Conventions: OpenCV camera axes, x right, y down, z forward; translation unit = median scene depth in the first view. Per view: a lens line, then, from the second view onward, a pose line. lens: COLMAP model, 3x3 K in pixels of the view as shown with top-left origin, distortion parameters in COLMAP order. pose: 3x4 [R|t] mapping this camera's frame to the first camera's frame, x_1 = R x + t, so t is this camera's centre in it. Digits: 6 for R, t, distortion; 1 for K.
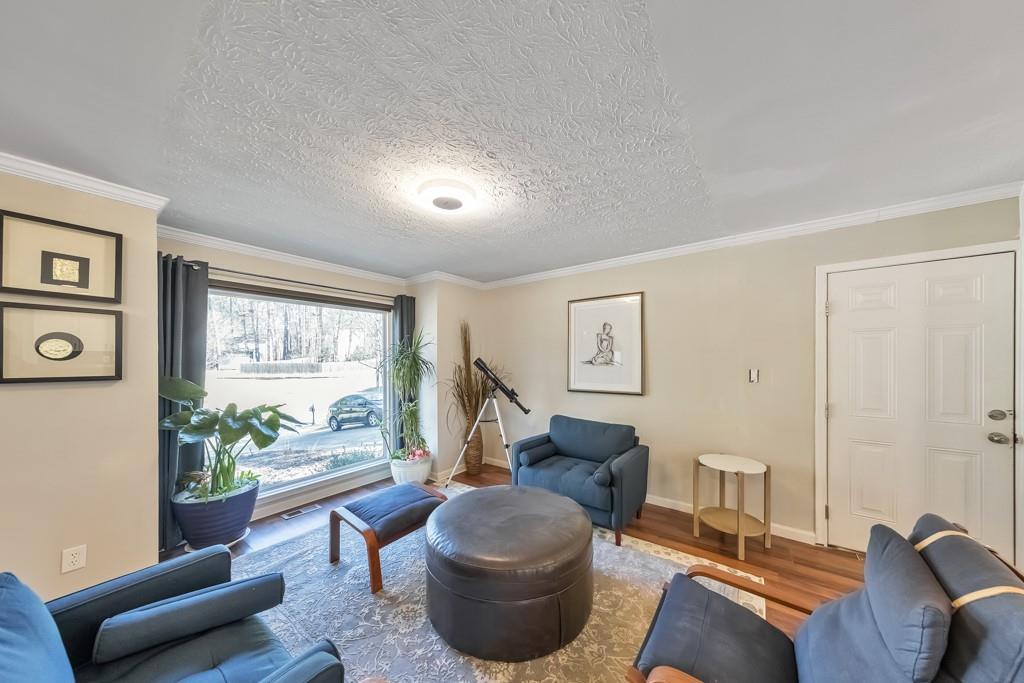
lens RADIAL K [[324.8, 0, 511.1], [0, 324.8, 361.7], [0, 0, 1]] dist [0.004407, -0.000080]
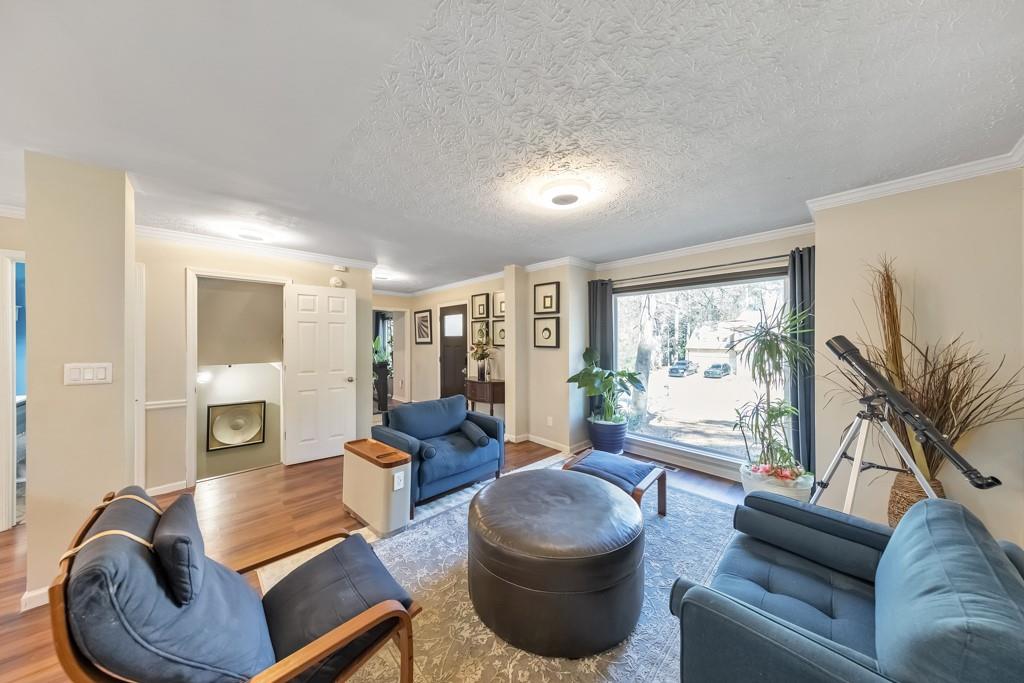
lens RADIAL K [[324.8, 0, 520.5], [0, 324.8, 338.7], [0, 0, 1]] dist [0.004407, -0.000080]
pose [[-0.145896, 0.002558, -0.989297, 0.781716], [-0.004498, 0.999985, 0.003249, -0.010480], [0.989290, 0.004924, -0.145882, 0.846054]]
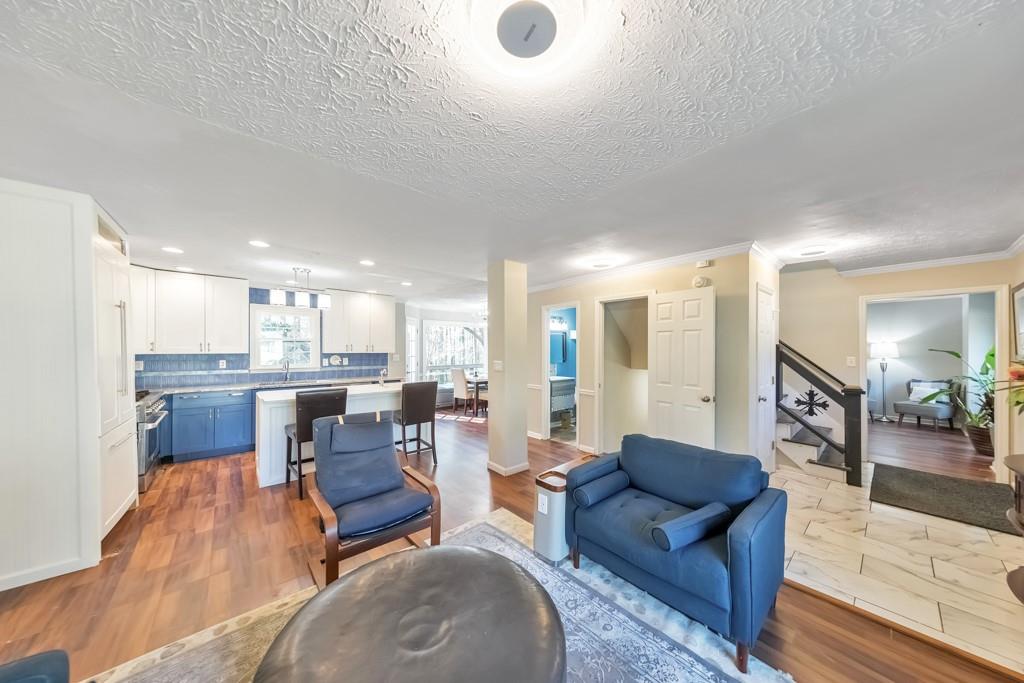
lens RADIAL K [[324.8, 0, 518.3], [0, 324.8, 351.1], [0, 0, 1]] dist [0.004407, -0.000080]
pose [[-0.978957, 0.004451, 0.204020, -0.227123], [0.006772, 0.999920, 0.010679, -0.008556], [-0.203956, 0.011836, -0.978908, 1.218662]]
